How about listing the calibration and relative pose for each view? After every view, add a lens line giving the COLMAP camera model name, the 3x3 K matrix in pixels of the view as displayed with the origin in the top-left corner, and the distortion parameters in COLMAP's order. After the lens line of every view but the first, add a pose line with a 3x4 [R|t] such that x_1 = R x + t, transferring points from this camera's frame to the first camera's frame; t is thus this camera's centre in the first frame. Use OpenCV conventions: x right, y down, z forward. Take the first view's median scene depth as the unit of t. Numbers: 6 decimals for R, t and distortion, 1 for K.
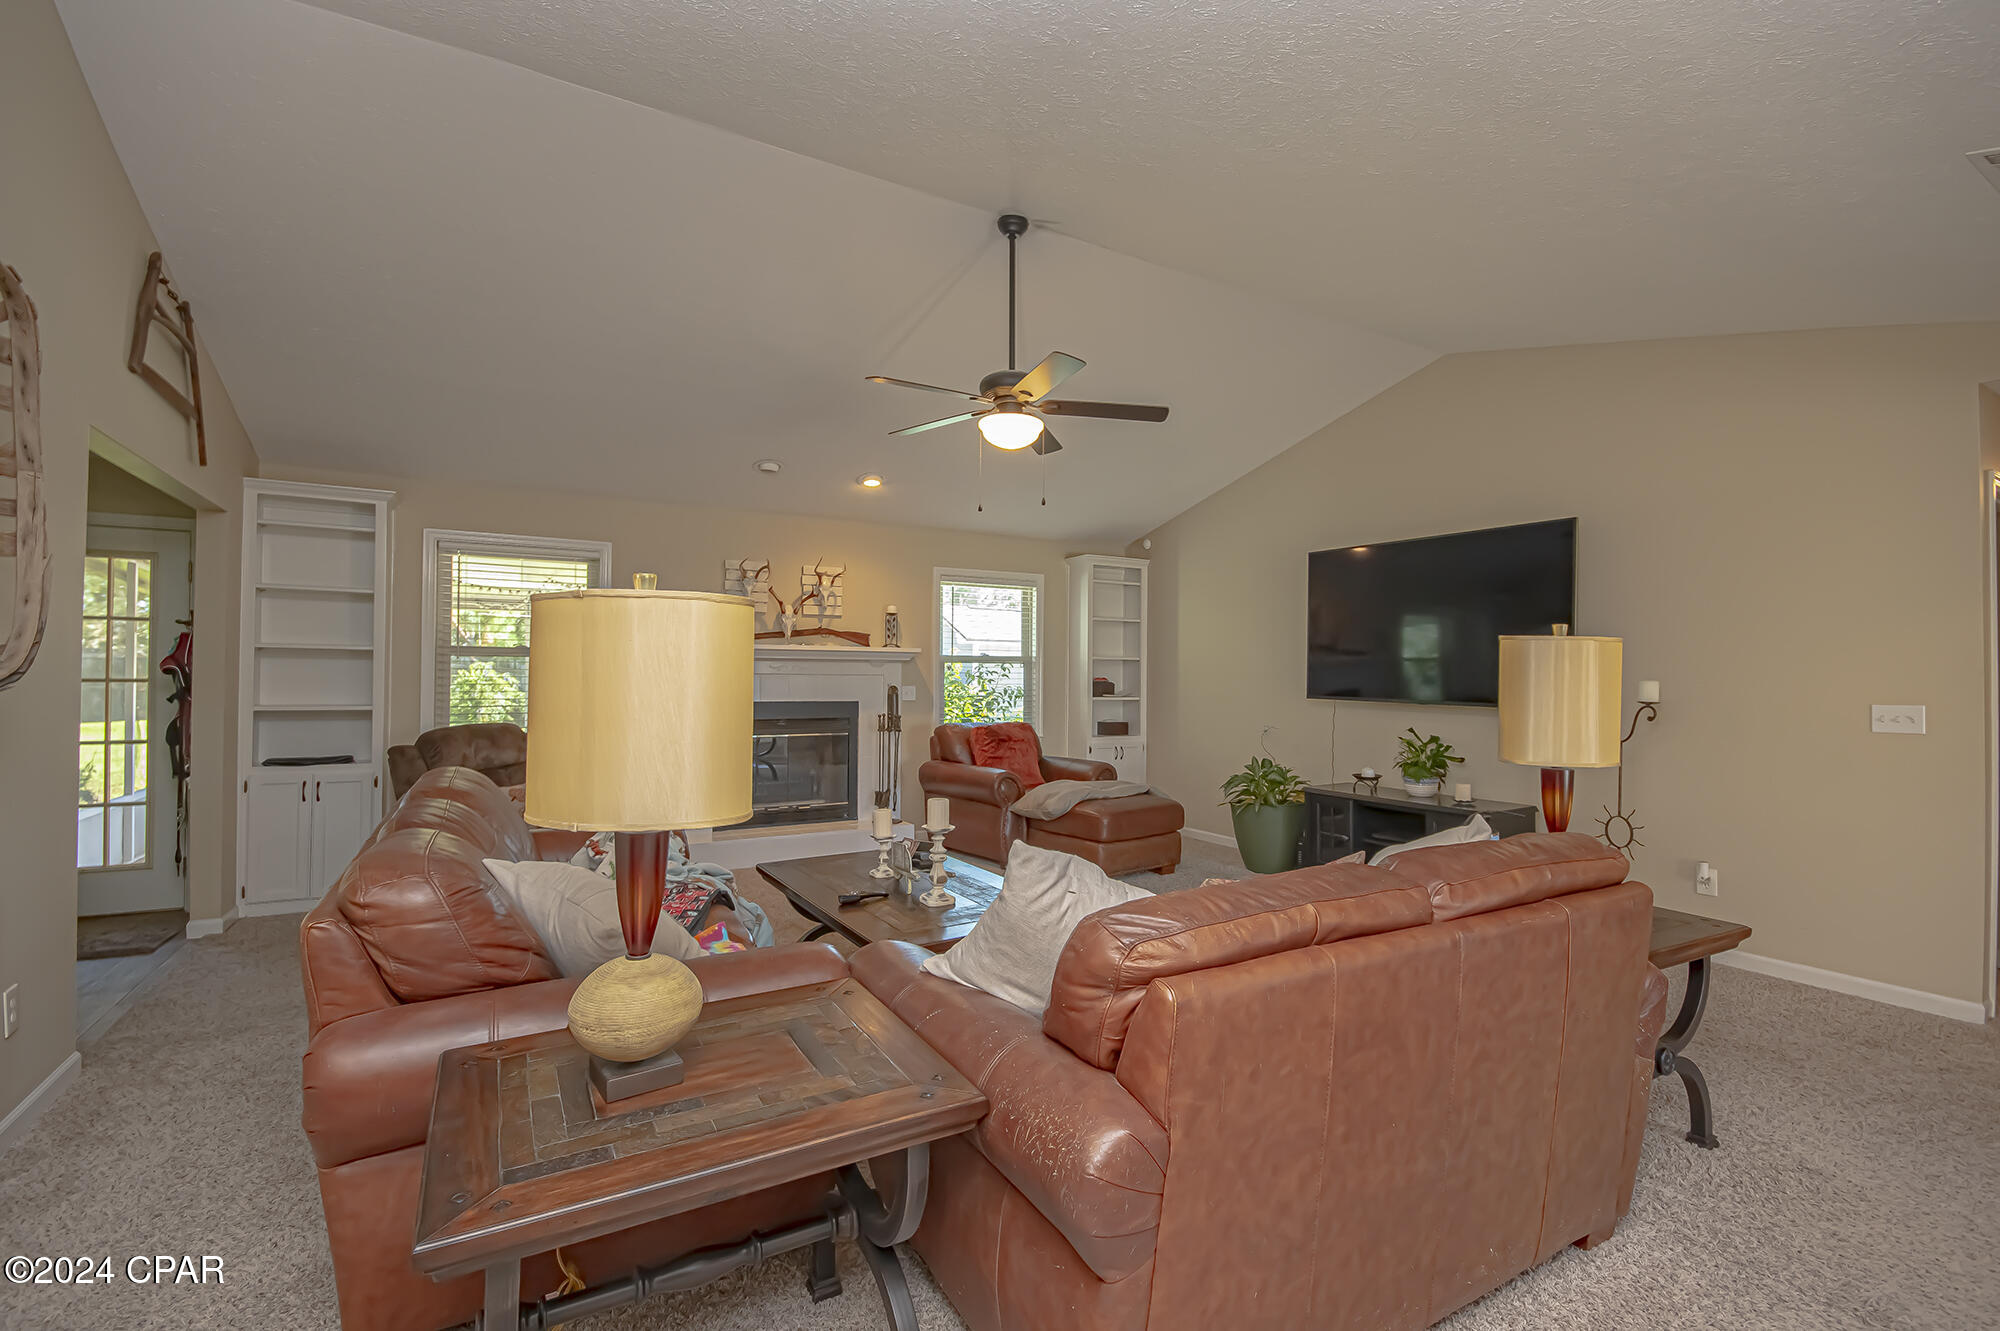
lens RADIAL K [[877.5, 0, 998.2], [0, 877.5, 670.9], [0, 0, 1]] dist [0.004084, -0.007920]
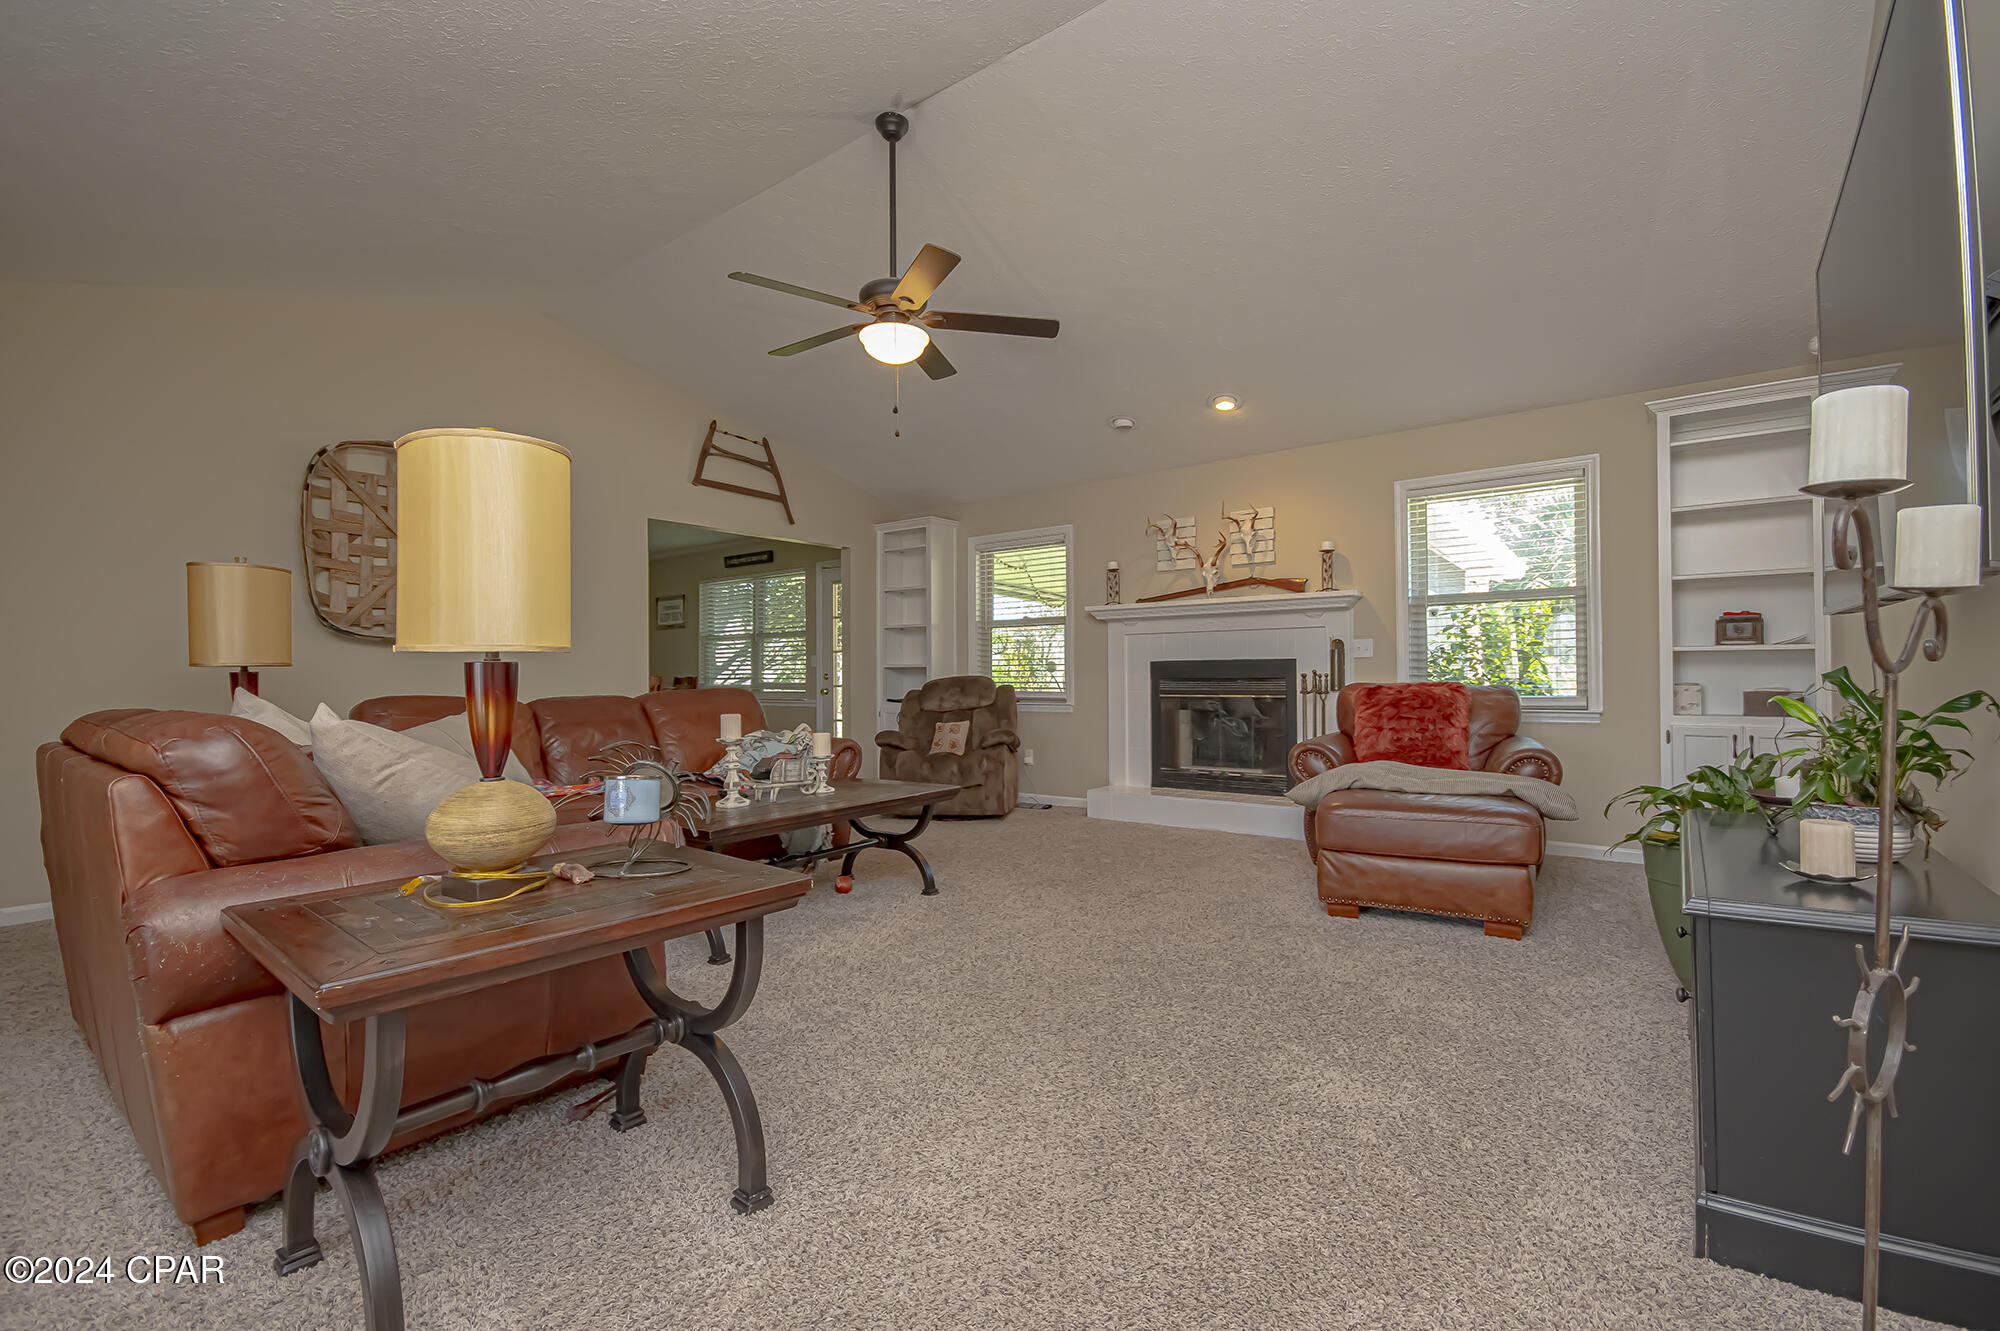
lens RADIAL K [[877.5, 0, 1008.7], [0, 877.5, 665.7], [0, 0, 1]] dist [0.004084, -0.007920]
pose [[0.387210, -0.020212, -0.921770, 0.525268], [0.016454, 0.999752, -0.015010, 0.050036], [0.921845, -0.009355, 0.387446, 0.421774]]
